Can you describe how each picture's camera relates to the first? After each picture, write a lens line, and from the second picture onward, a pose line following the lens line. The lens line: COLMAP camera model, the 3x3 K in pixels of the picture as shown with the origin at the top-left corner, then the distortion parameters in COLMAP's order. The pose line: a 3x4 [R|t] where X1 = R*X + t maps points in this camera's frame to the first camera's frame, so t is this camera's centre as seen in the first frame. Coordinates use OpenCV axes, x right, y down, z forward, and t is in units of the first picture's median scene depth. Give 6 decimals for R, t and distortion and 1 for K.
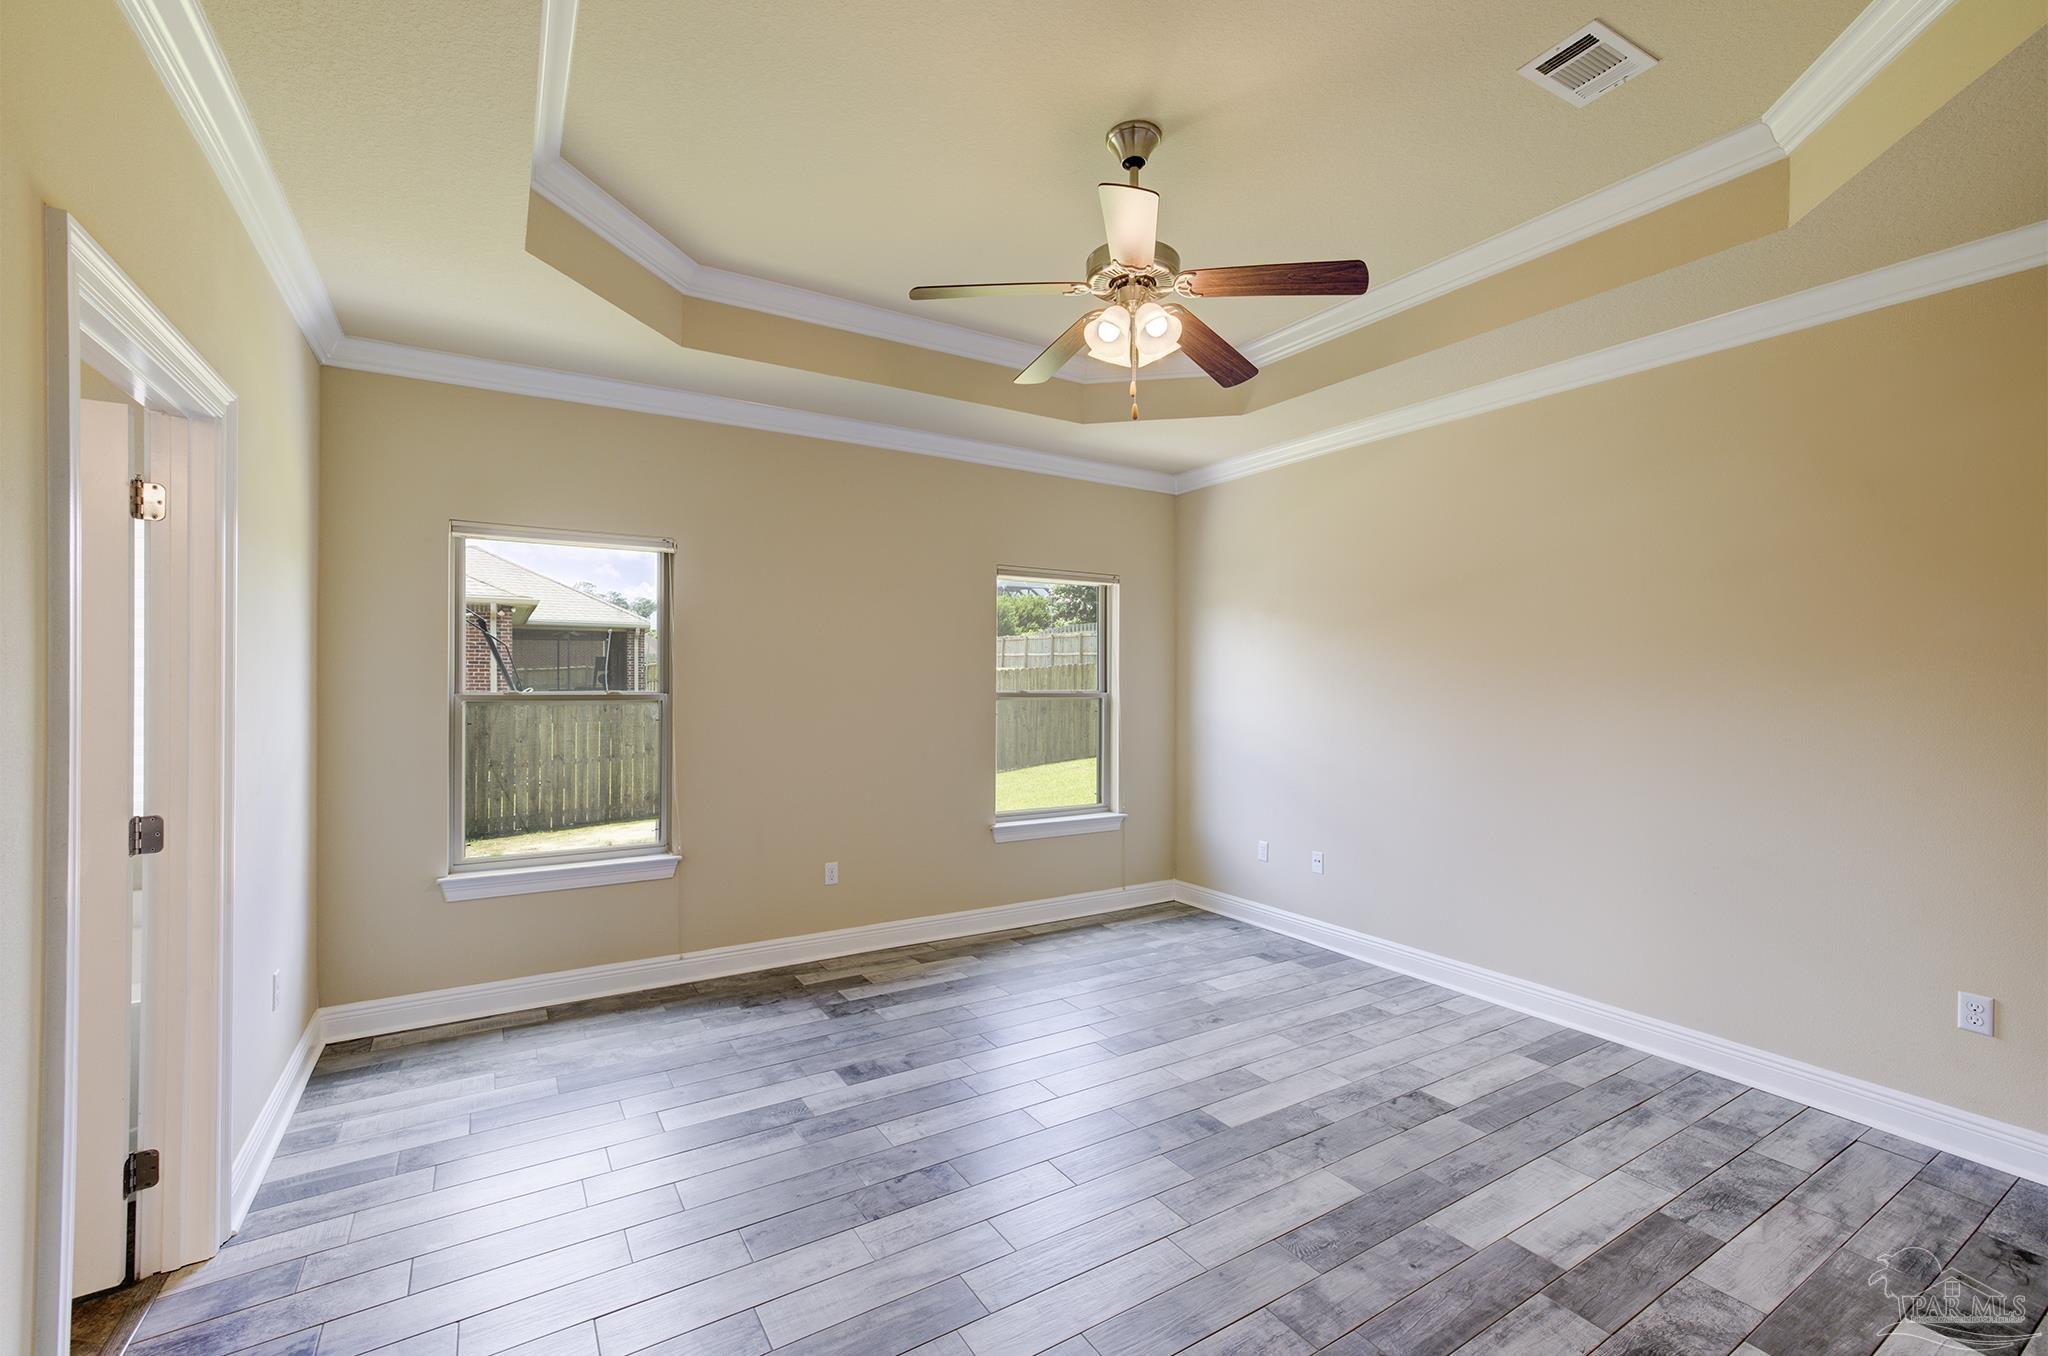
lens RADIAL K [[865.3, 0, 1020.4], [0, 865.3, 680.3], [0, 0, 1]] dist [-0.025928, 0.017802]
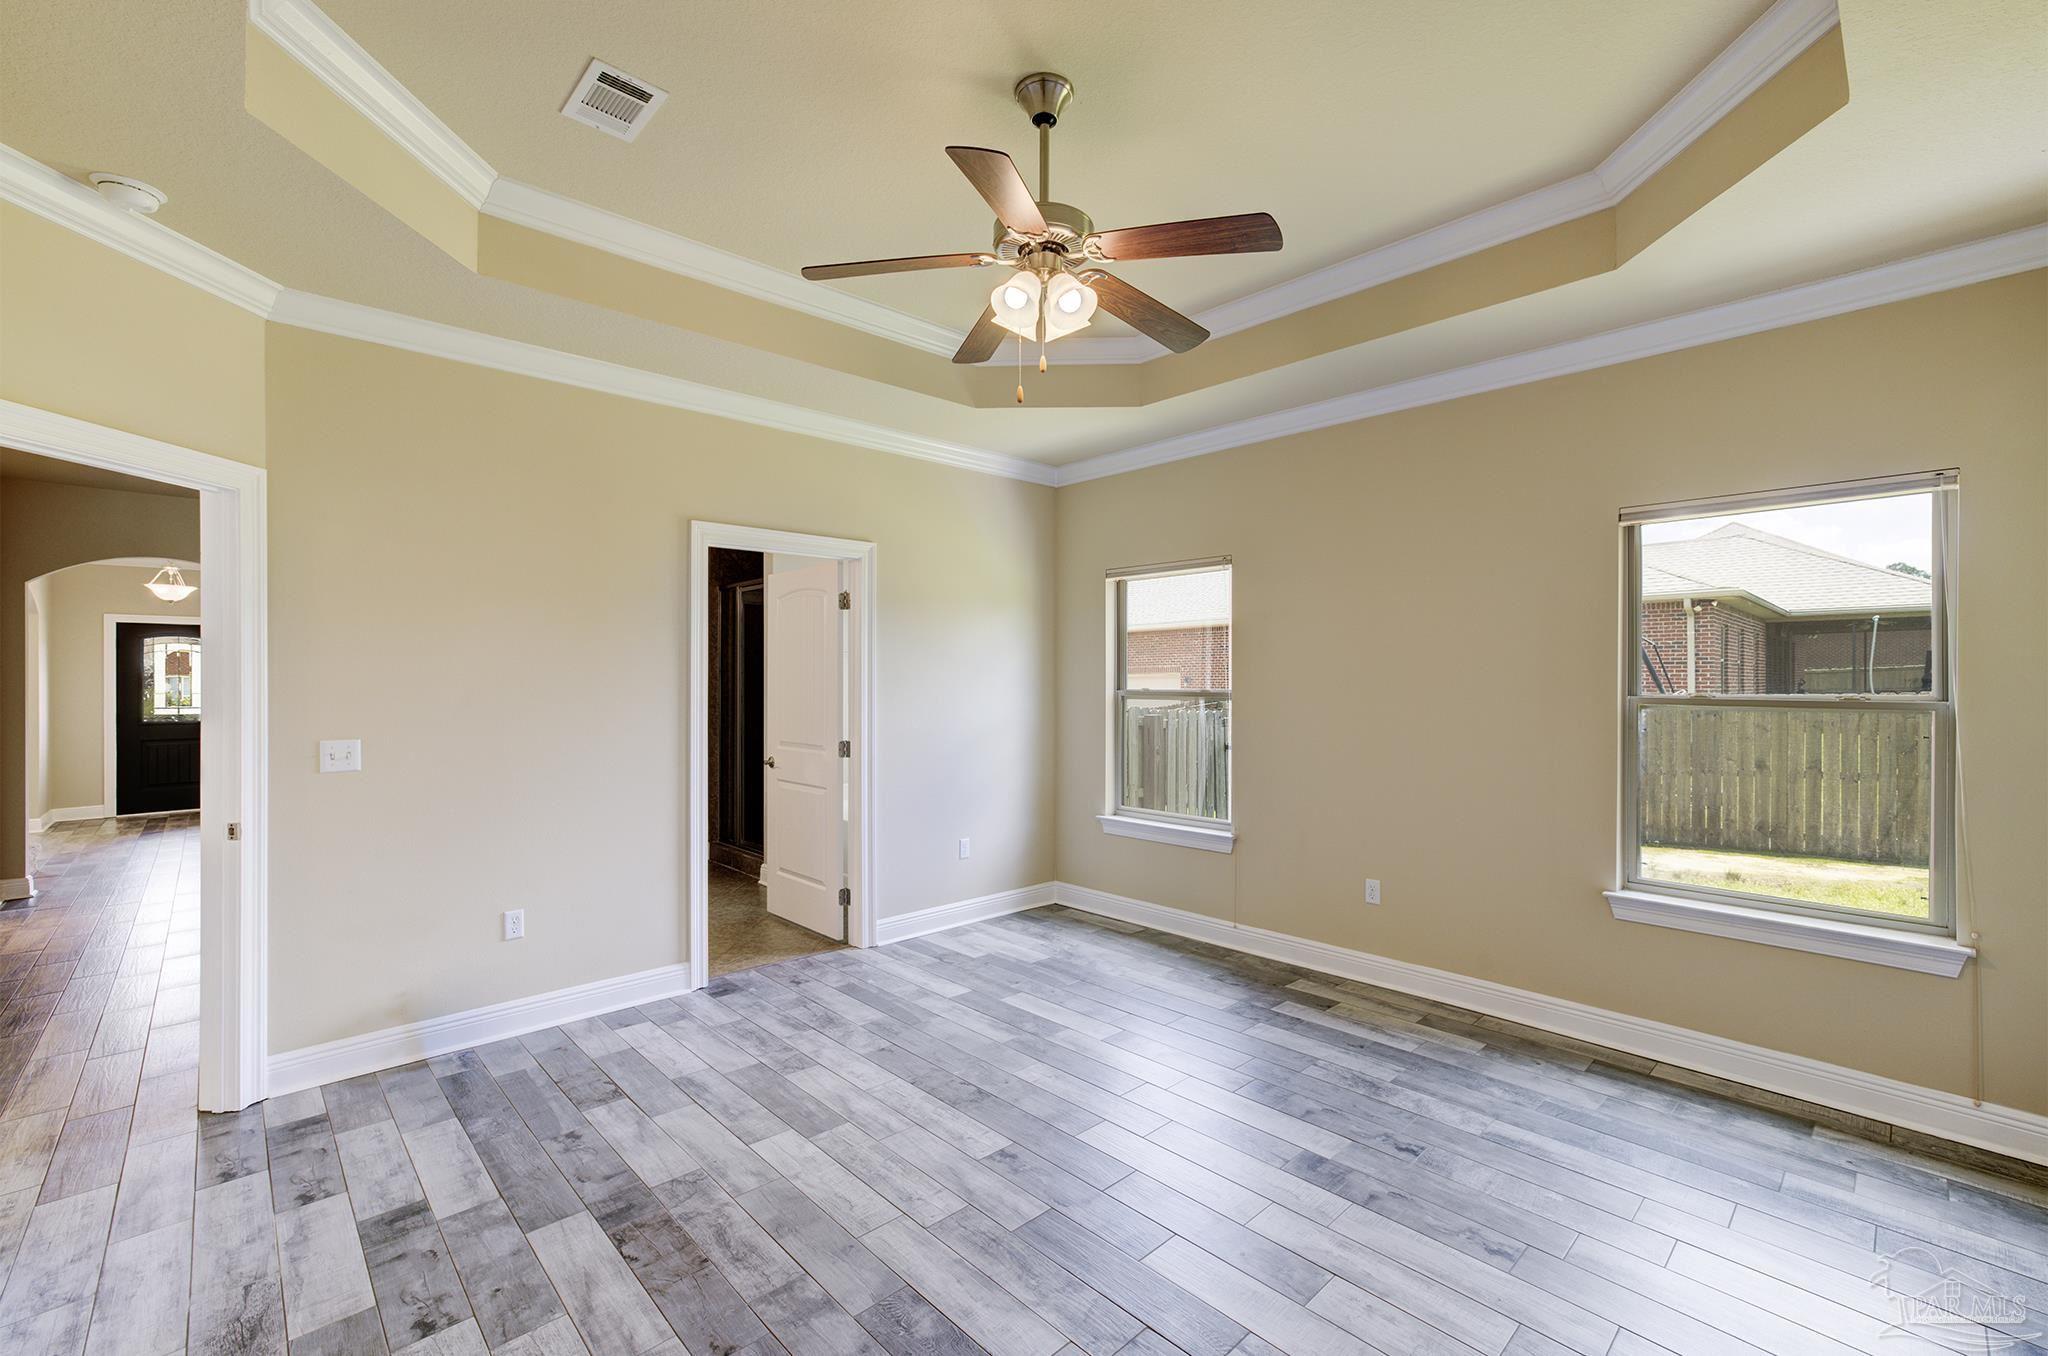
lens RADIAL K [[865.3, 0, 1020.4], [0, 865.3, 680.3], [0, 0, 1]] dist [-0.025928, 0.017802]
pose [[0.200564, -0.004893, -0.979668, 0.642672], [0.001827, 0.999988, -0.004620, 0.005722], [0.979679, -0.000863, 0.200570, 0.491955]]
